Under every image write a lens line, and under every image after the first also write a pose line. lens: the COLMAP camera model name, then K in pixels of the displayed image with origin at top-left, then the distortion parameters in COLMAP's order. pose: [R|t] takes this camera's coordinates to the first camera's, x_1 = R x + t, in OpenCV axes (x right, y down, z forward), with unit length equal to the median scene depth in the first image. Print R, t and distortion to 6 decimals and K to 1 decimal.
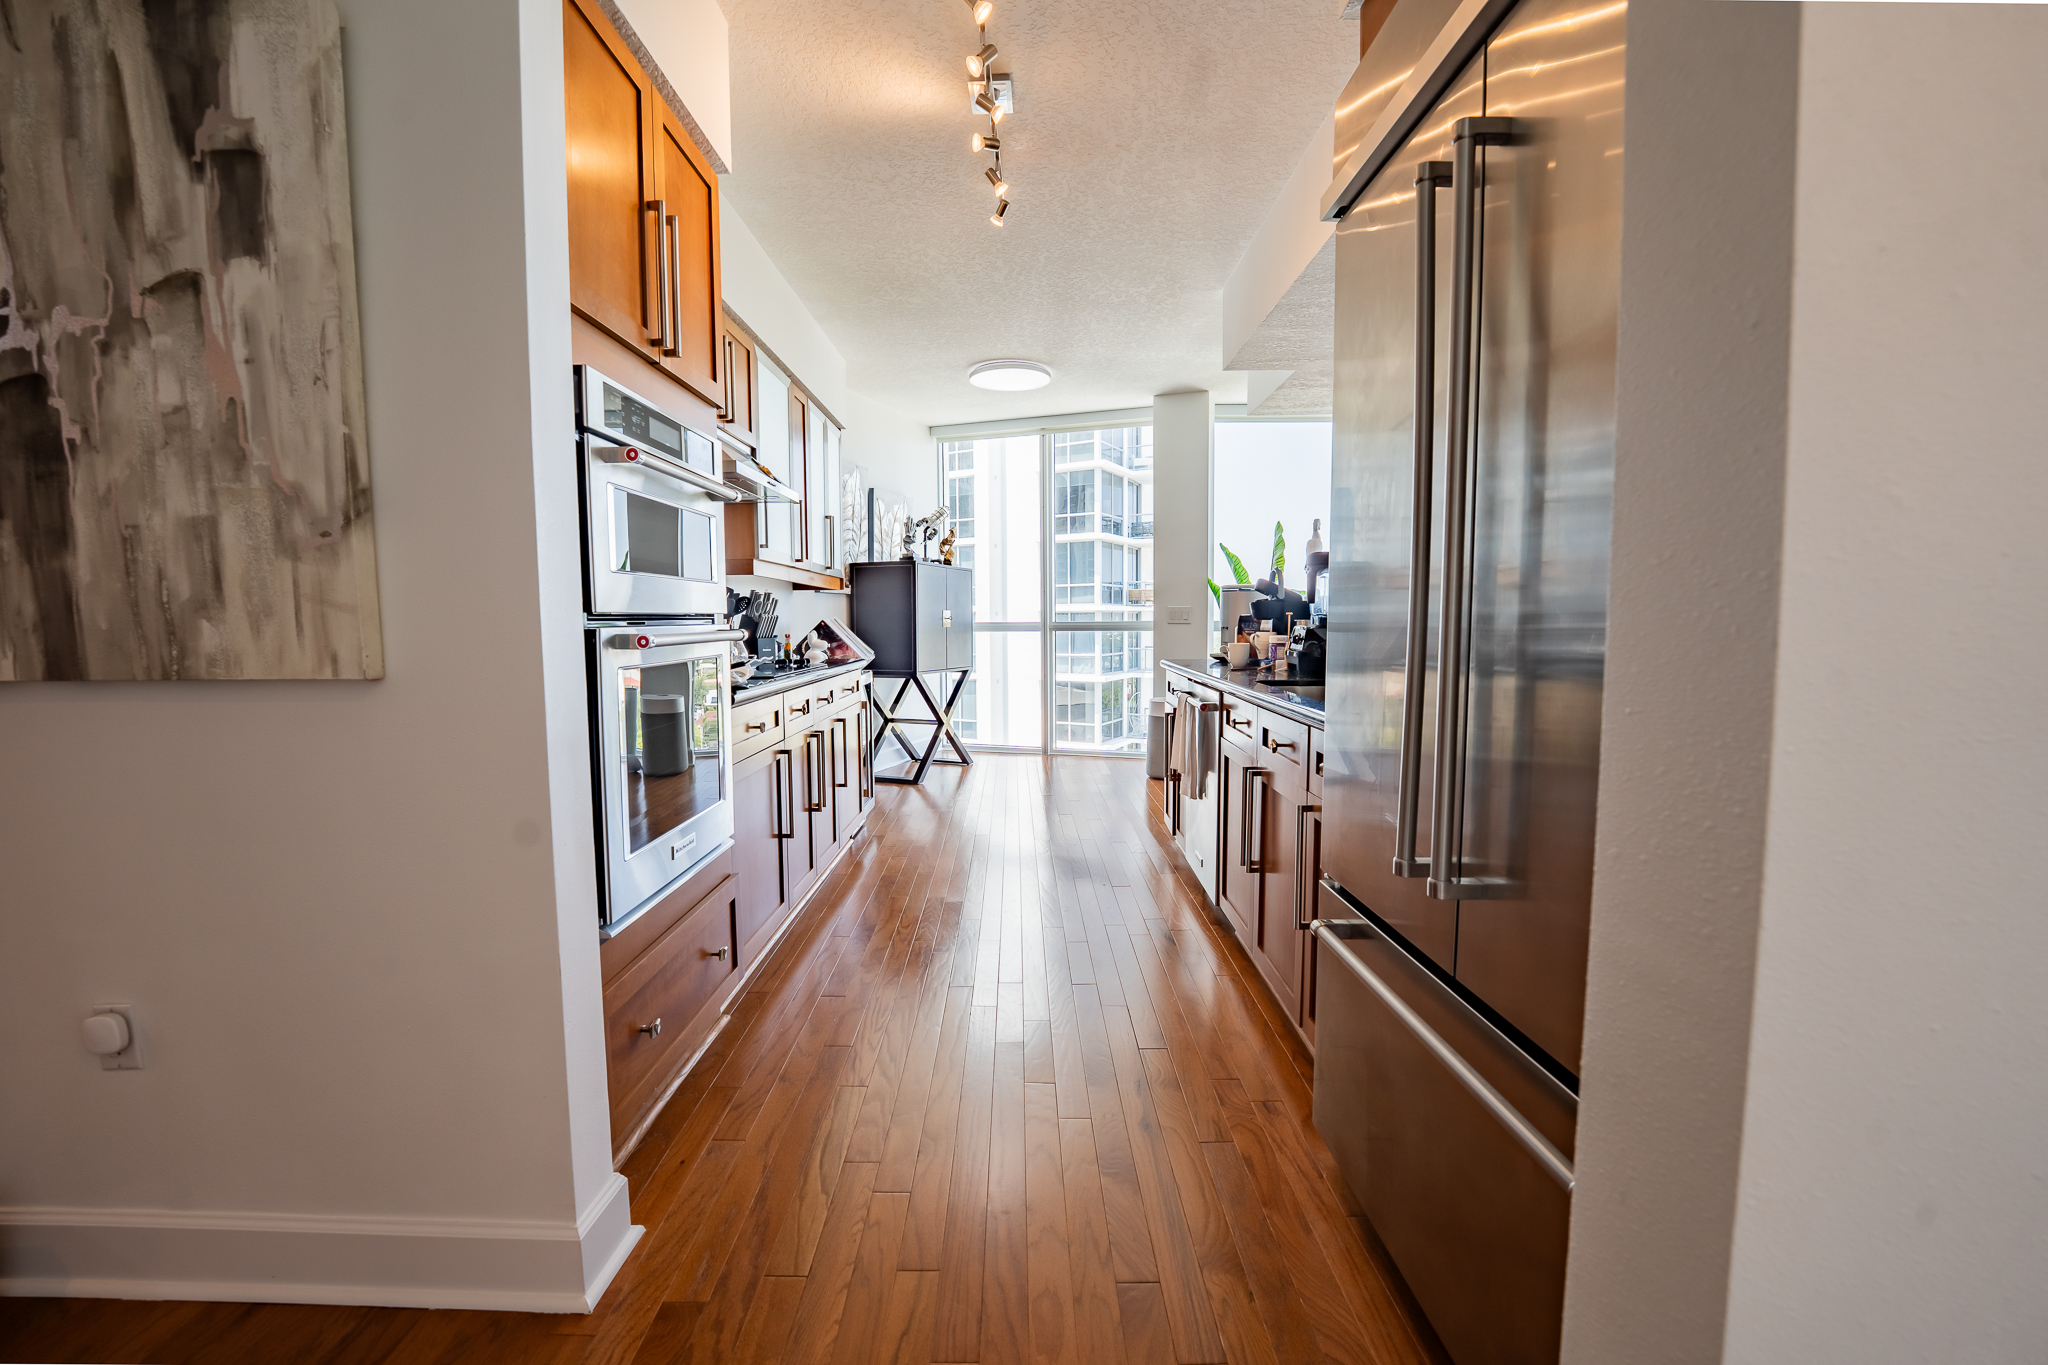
lens RADIAL K [[835.8, 0, 1024.0], [0, 835.8, 682.5], [0, 0, 1]] dist [-0.028205, 0.003418]
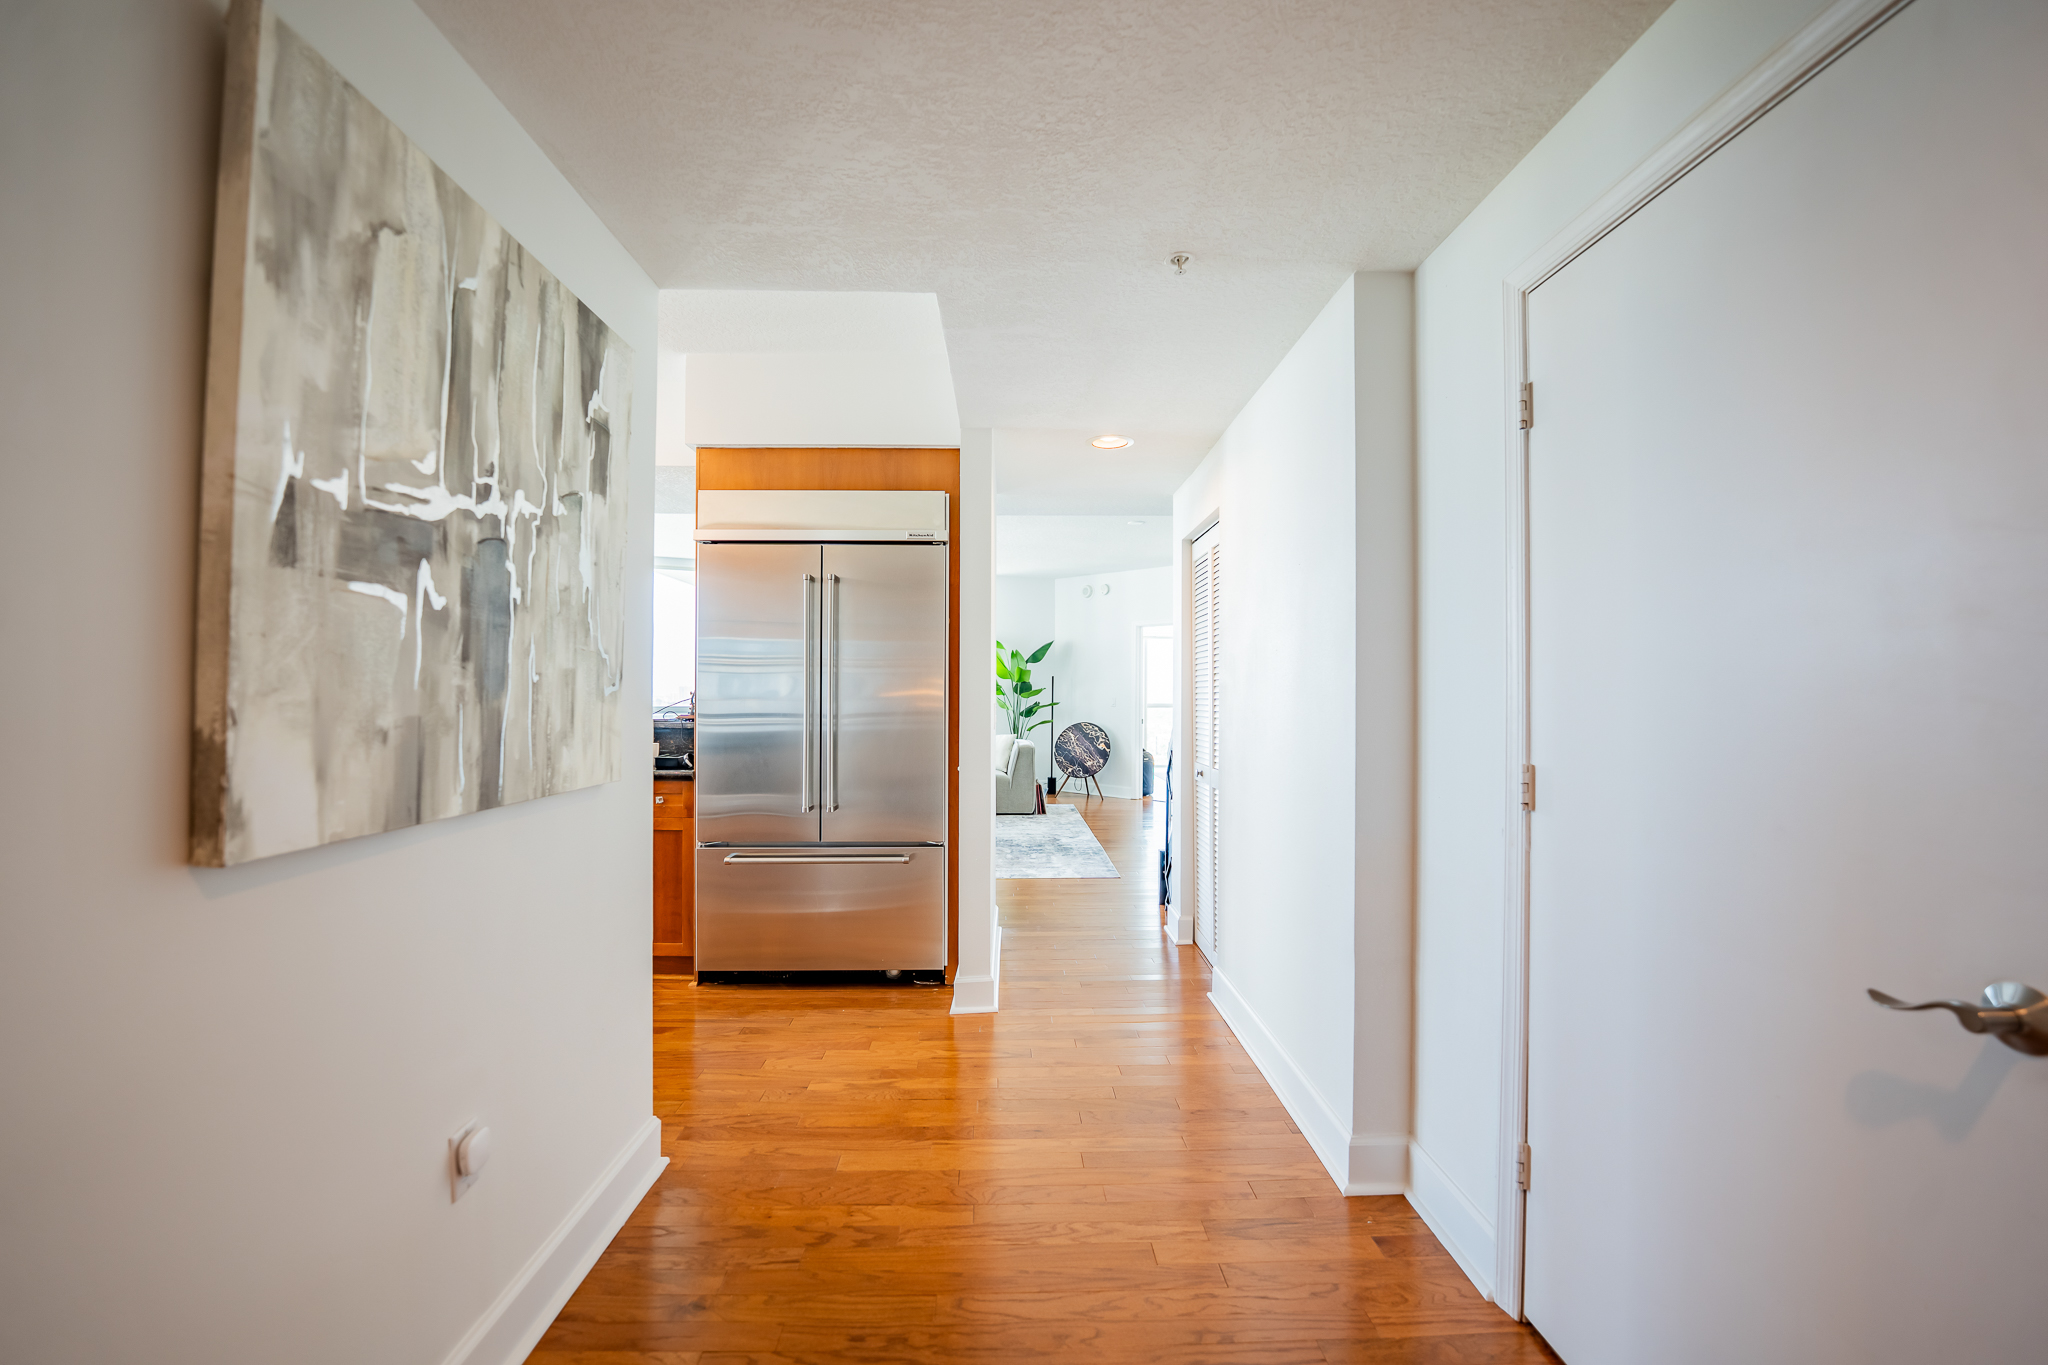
lens RADIAL K [[835.8, 0, 1024.0], [0, 835.8, 682.5], [0, 0, 1]] dist [-0.028205, 0.003418]
pose [[-0.034710, 0.022130, 0.999152, -2.427696], [0.075449, 0.996960, -0.019461, -0.100217], [-0.996545, 0.074709, -0.036274, 0.313551]]
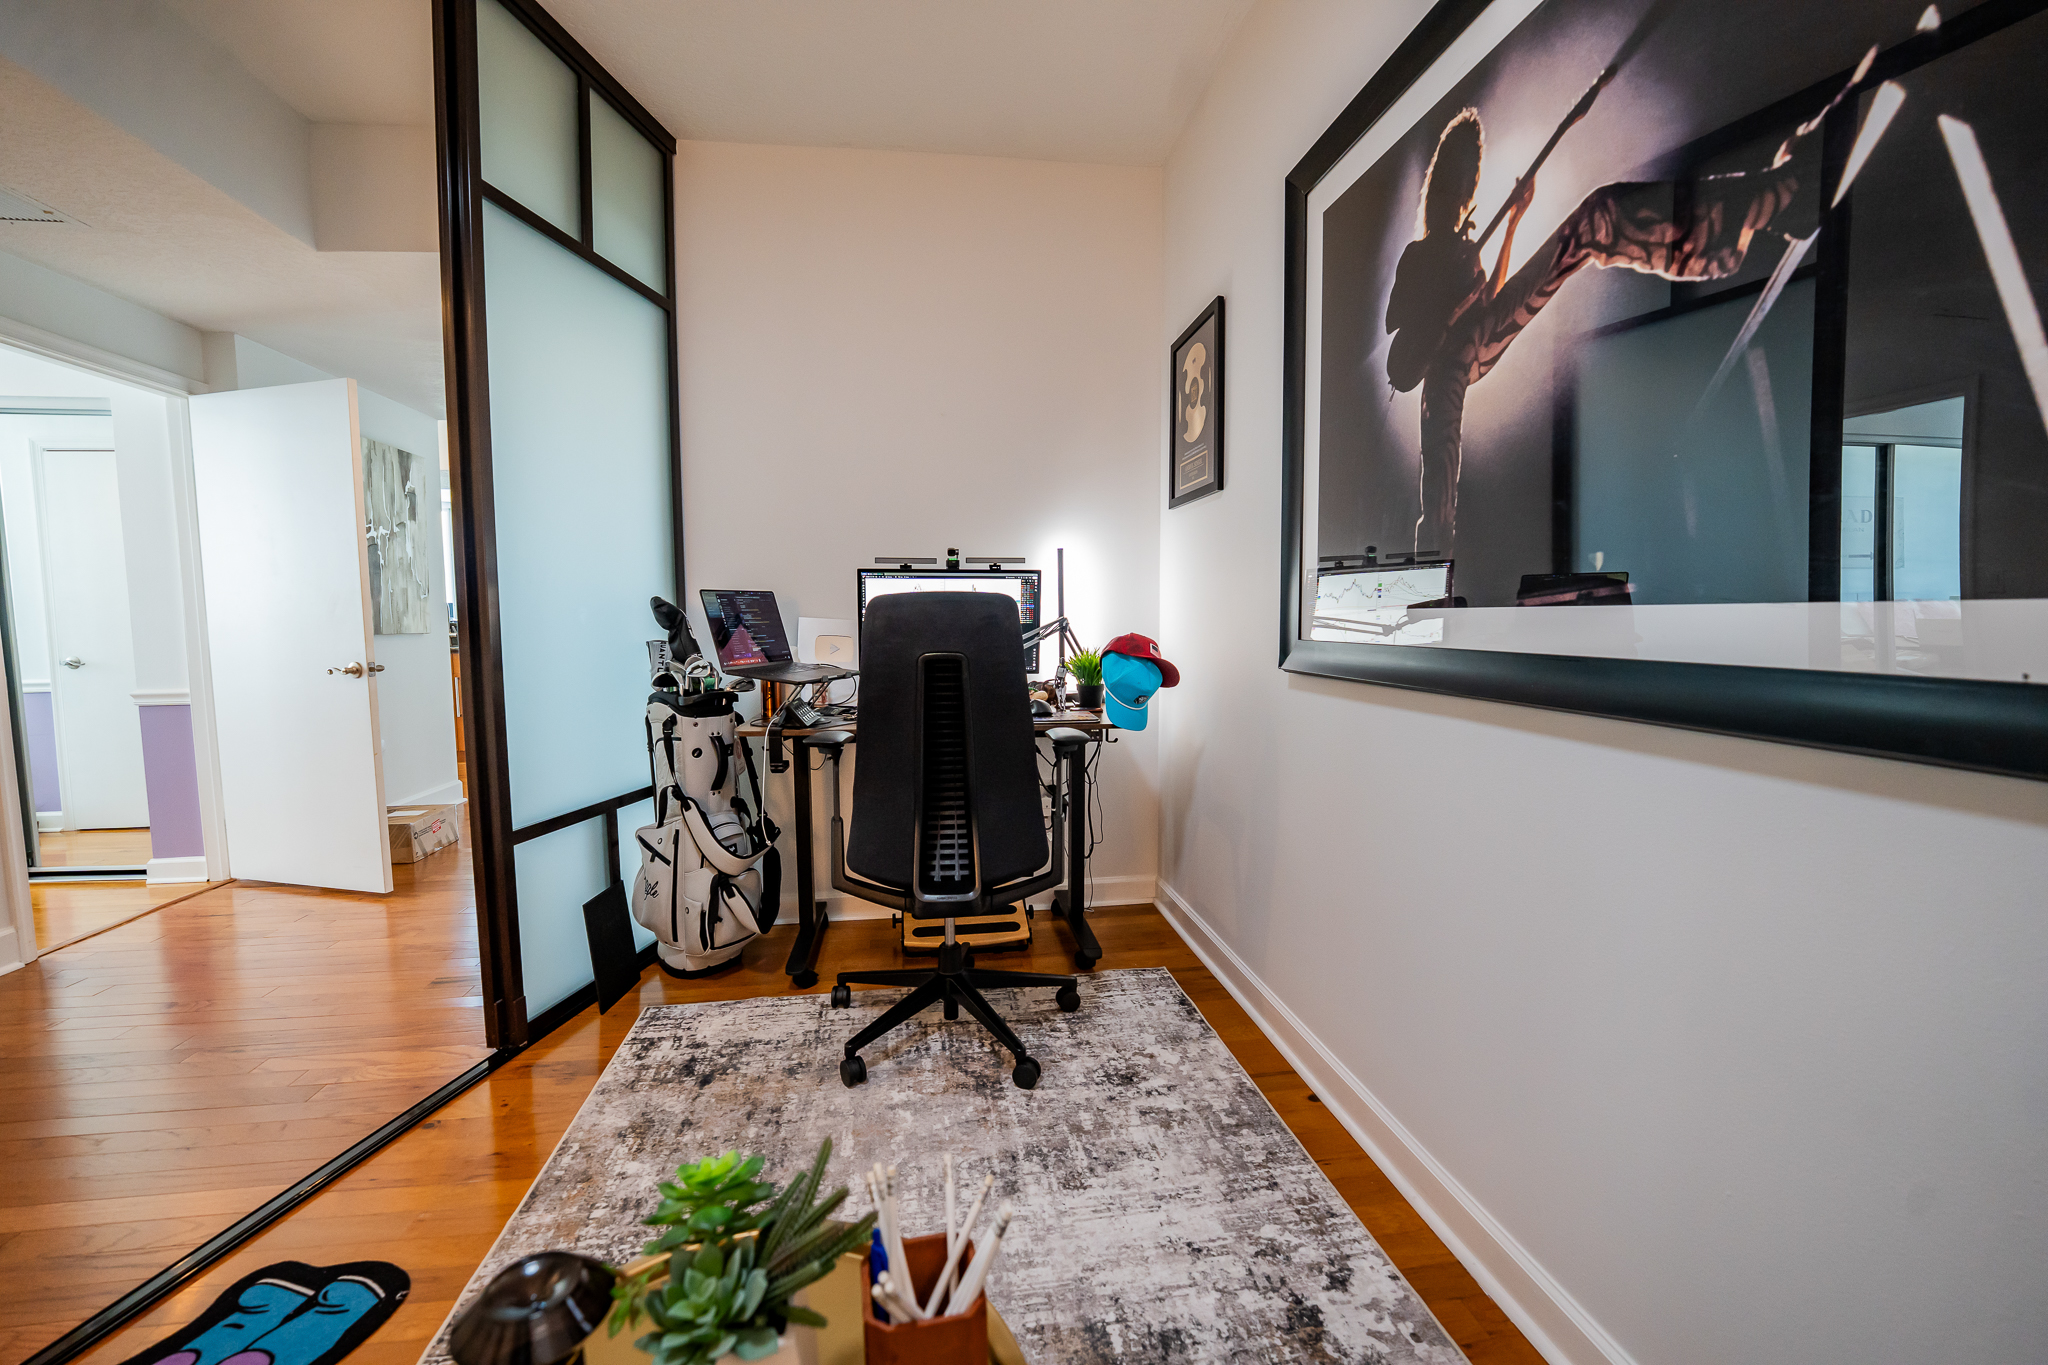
lens RADIAL K [[835.8, 0, 1024.0], [0, 835.8, 682.5], [0, 0, 1]] dist [-0.028205, 0.003418]
pose [[-0.148059, -0.067855, 0.986648, -5.134048], [0.084970, 0.993082, 0.081049, 0.153650], [-0.985322, 0.095835, -0.141269, -1.173290]]
